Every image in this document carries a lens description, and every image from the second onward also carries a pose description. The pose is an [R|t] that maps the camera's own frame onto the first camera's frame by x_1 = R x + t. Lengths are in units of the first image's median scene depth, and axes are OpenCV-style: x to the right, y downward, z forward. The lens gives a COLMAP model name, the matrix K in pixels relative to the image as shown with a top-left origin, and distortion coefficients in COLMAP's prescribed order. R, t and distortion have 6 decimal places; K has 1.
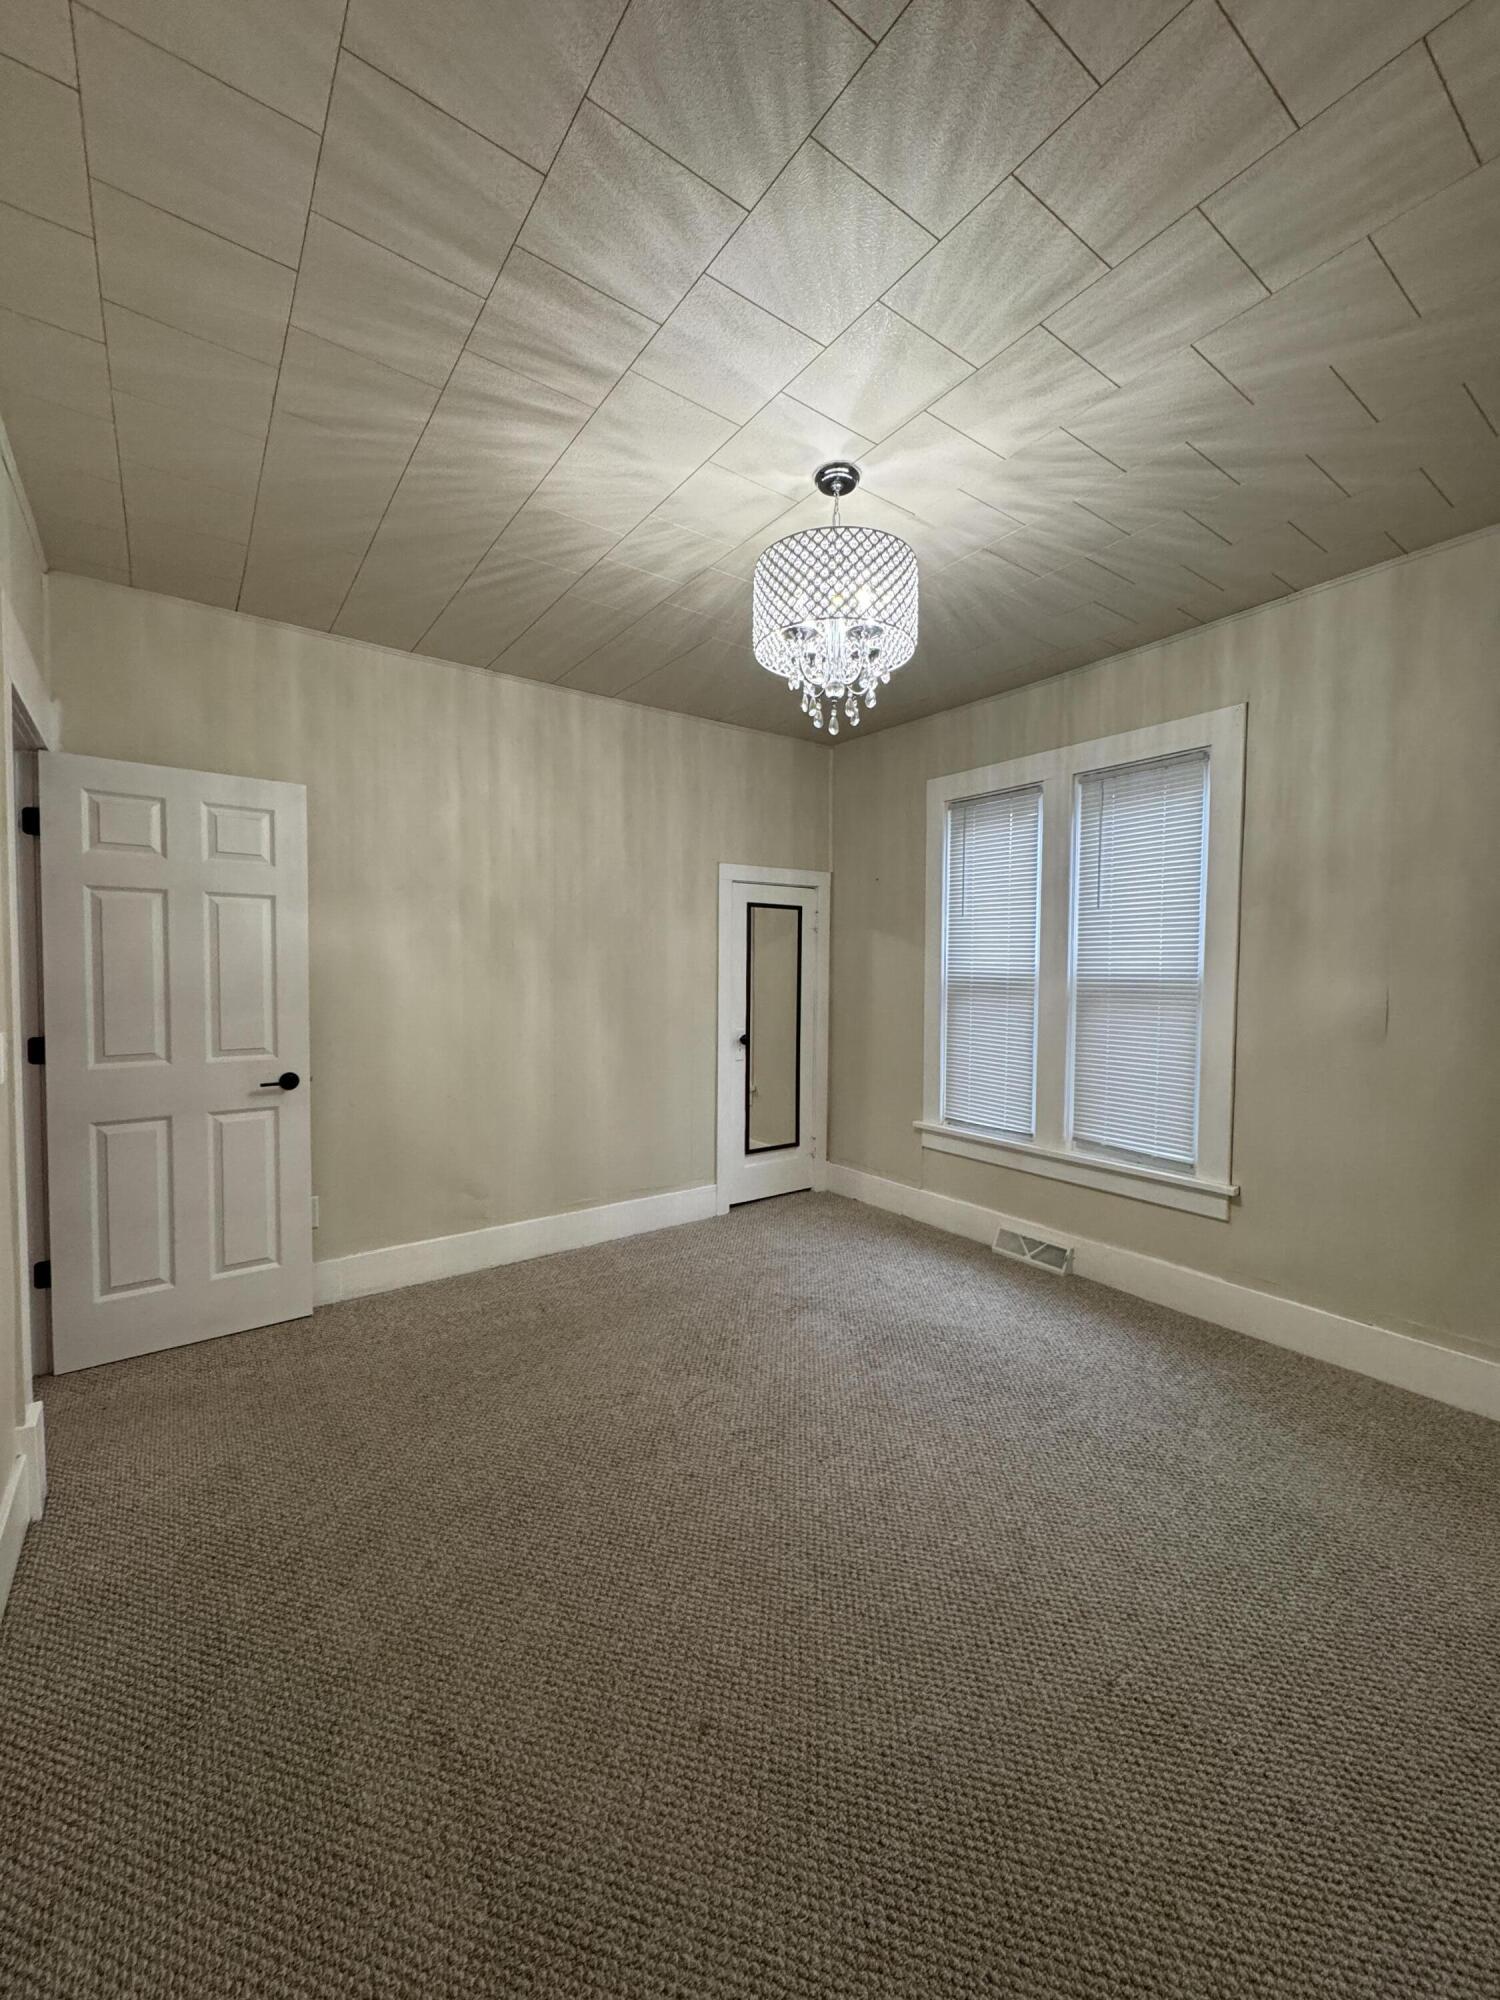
lens RADIAL K [[803.5, 0, 754.5], [0, 803.5, 996.8], [0, 0, 1]] dist [-0.002504, 0.000028]
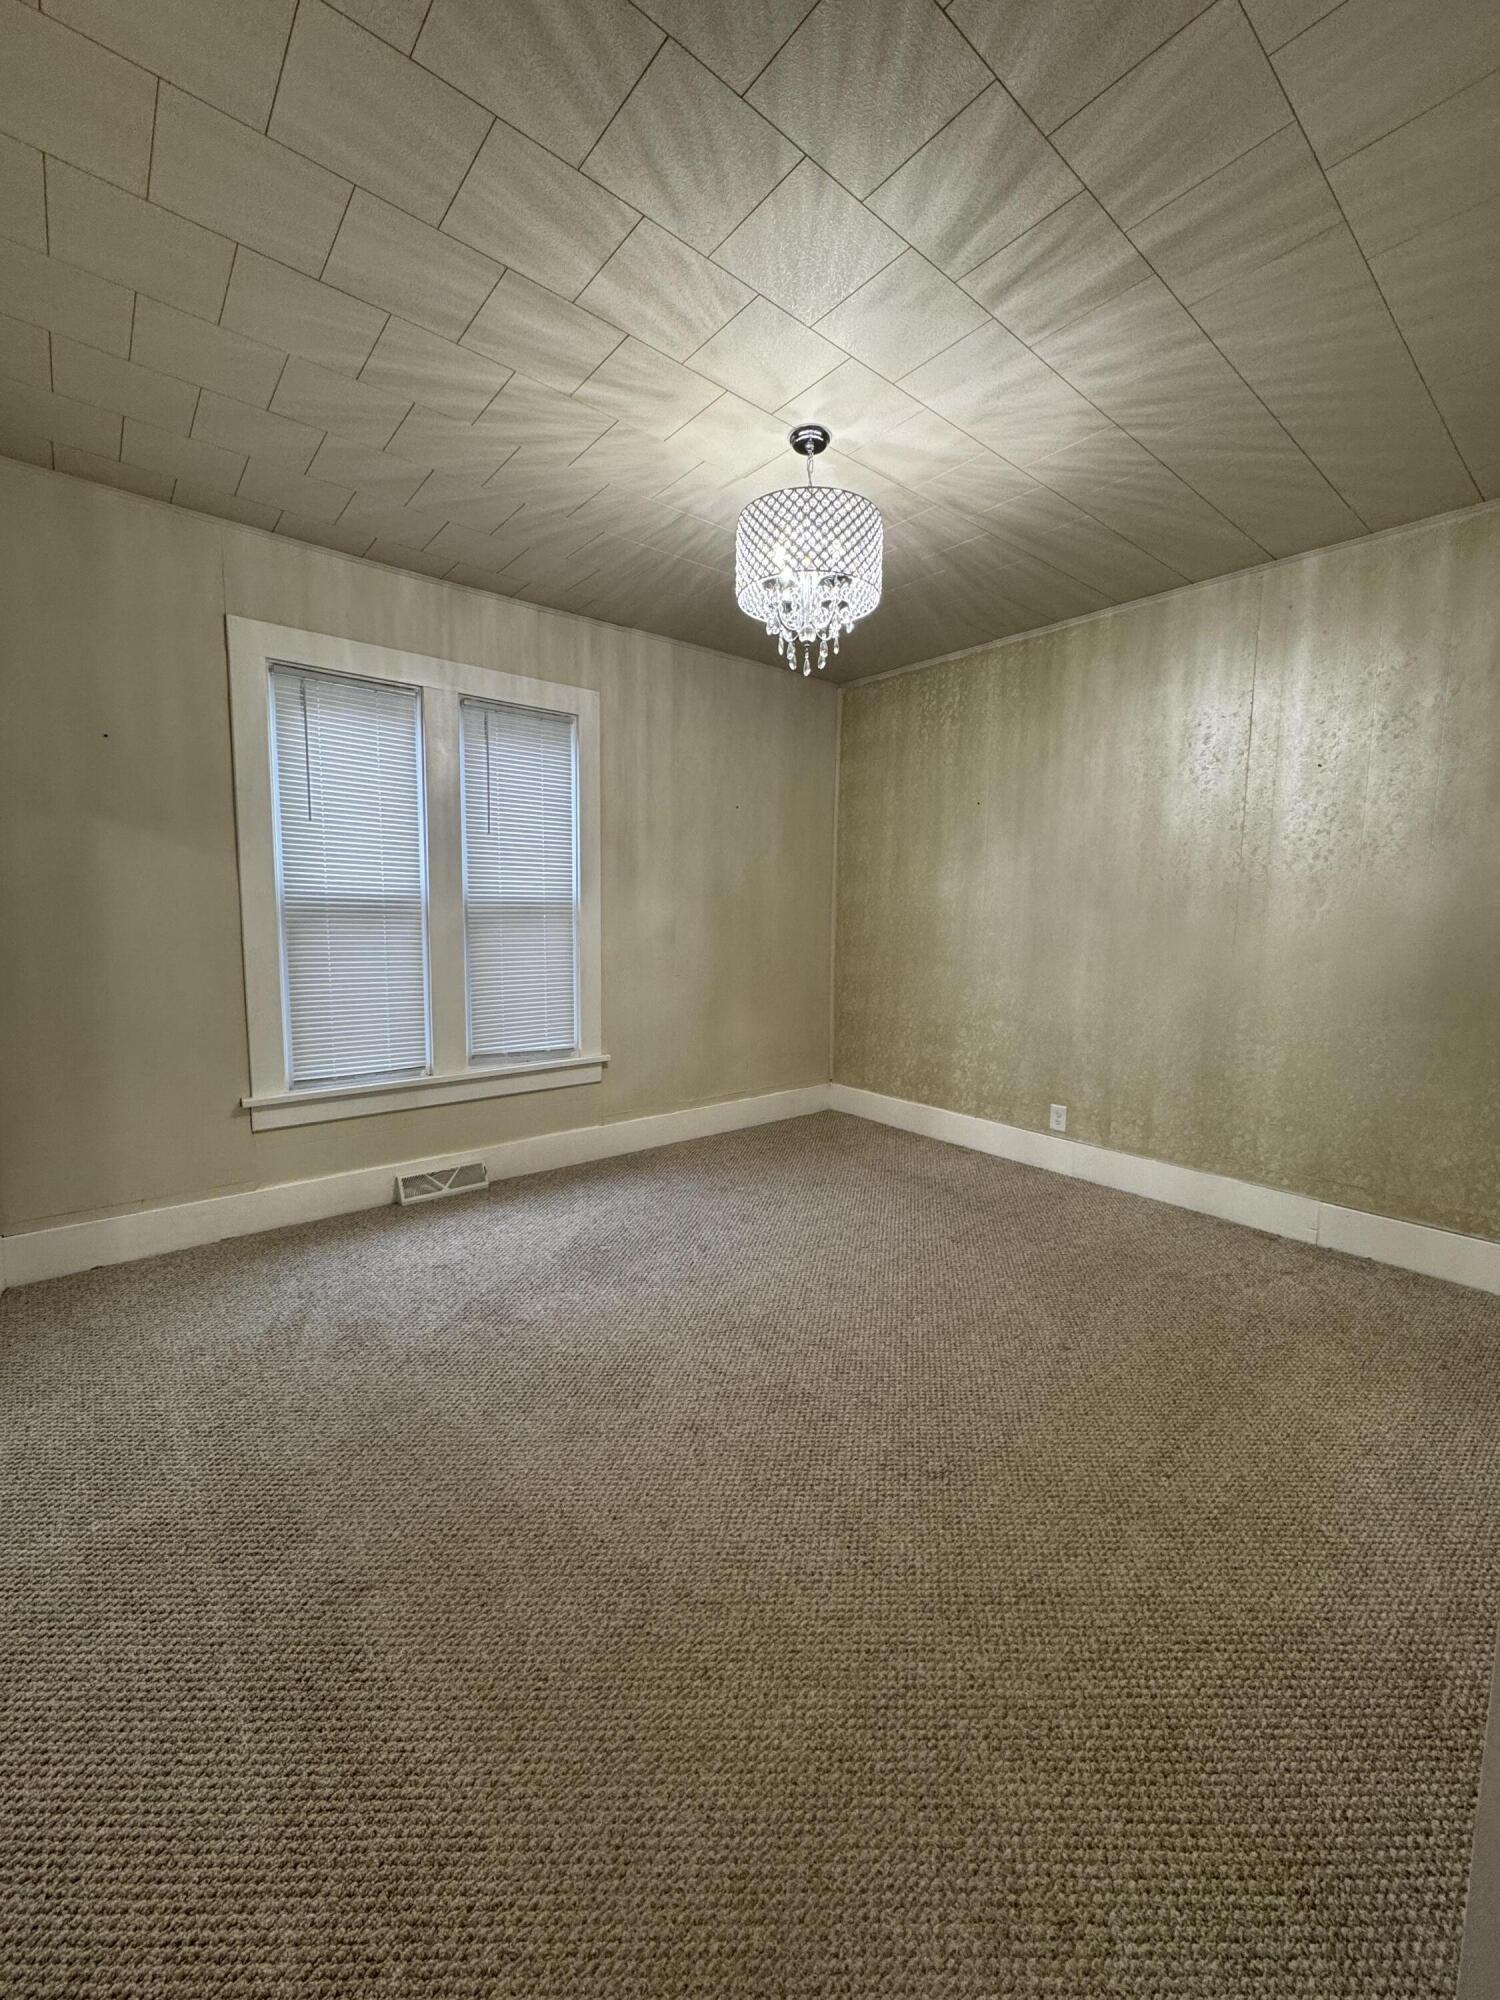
lens RADIAL K [[803.5, 0, 754.6], [0, 803.5, 994.7], [0, 0, 1]] dist [-0.002504, 0.000028]
pose [[-0.079212, -0.105741, 0.991234, -0.665179], [0.029256, 0.993683, 0.108340, -0.003707], [-0.996428, 0.037581, -0.075618, 0.736871]]
